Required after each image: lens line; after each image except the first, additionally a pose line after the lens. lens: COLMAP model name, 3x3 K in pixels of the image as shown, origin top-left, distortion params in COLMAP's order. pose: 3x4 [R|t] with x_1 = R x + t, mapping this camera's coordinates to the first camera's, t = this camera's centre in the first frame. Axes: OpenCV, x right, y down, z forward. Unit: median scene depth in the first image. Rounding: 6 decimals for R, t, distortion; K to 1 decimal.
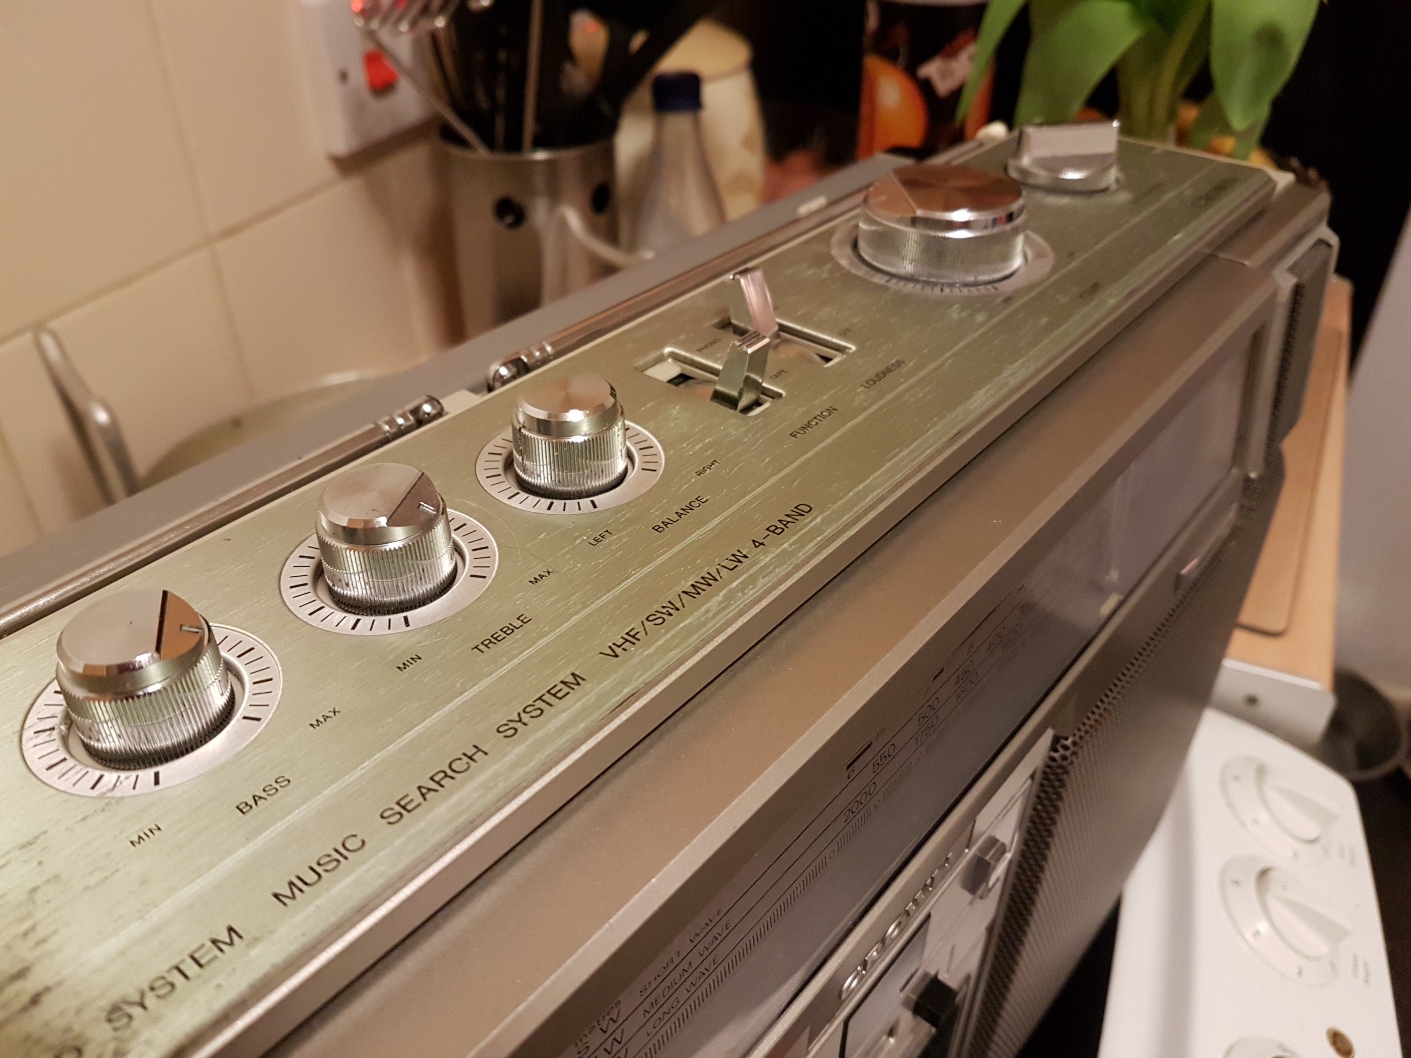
lens RADIAL K [[1131.9, 0, 709.5], [0, 1131.9, 565.4], [0, 0, 1]] dist [-0.001961, -0.078307]
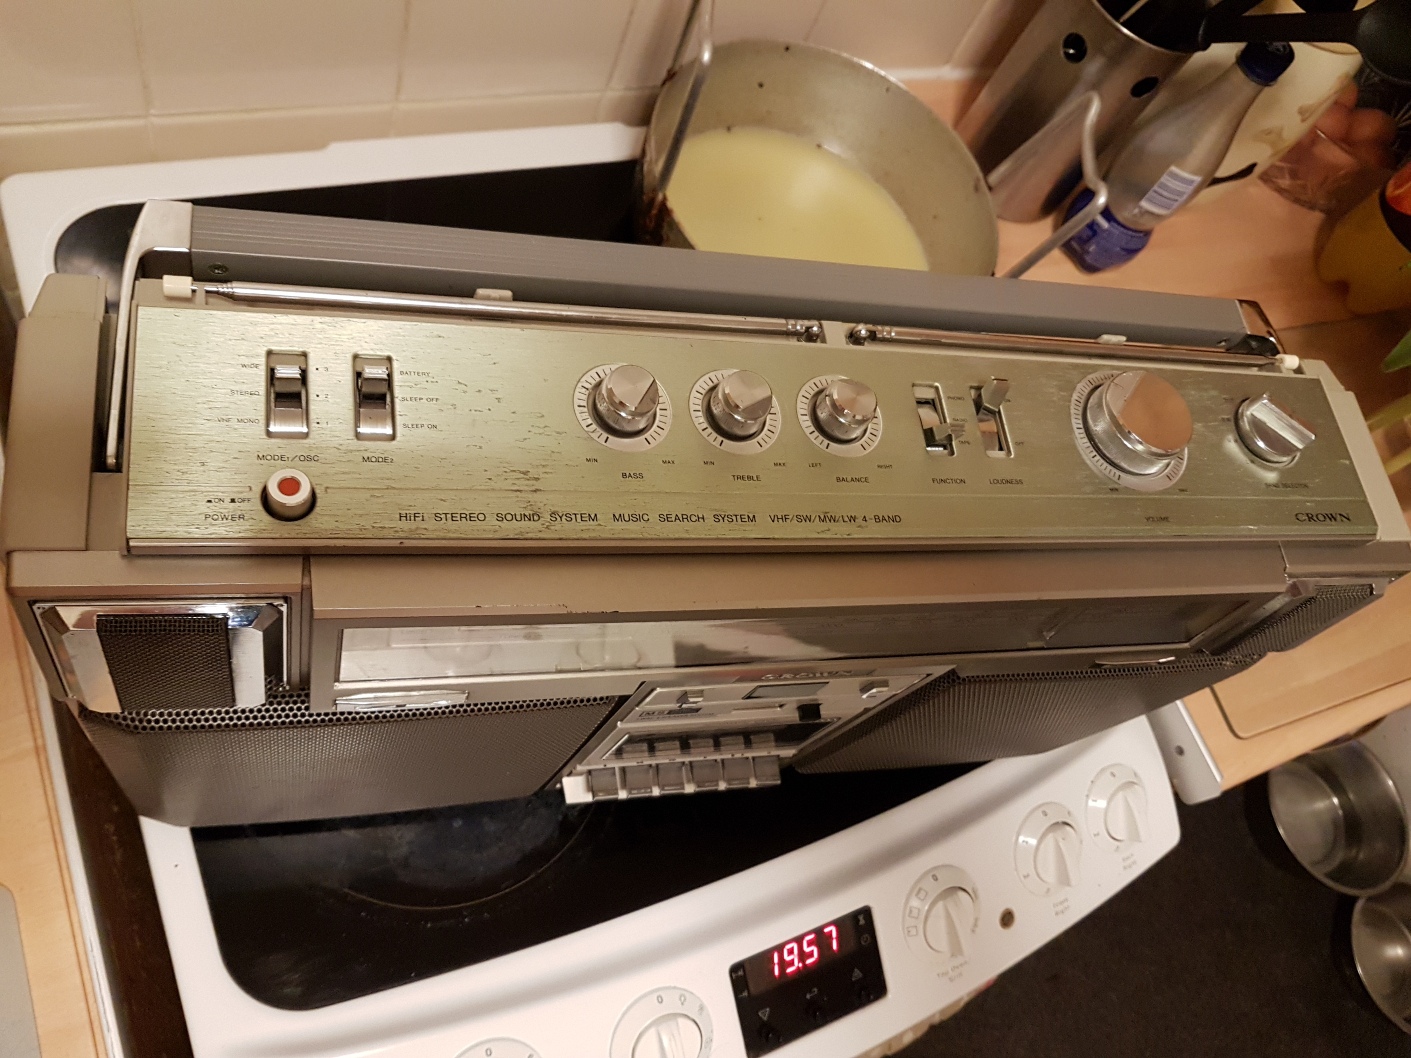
lens RADIAL K [[1131.9, 0, 709.5], [0, 1131.9, 565.4], [0, 0, 1]] dist [-0.001961, -0.078307]
pose [[0.703655, 0.707743, -0.063010, 0.025520], [-0.630080, 0.662504, 0.405077, -0.496791], [0.328435, -0.245334, 0.912109, -0.825728]]
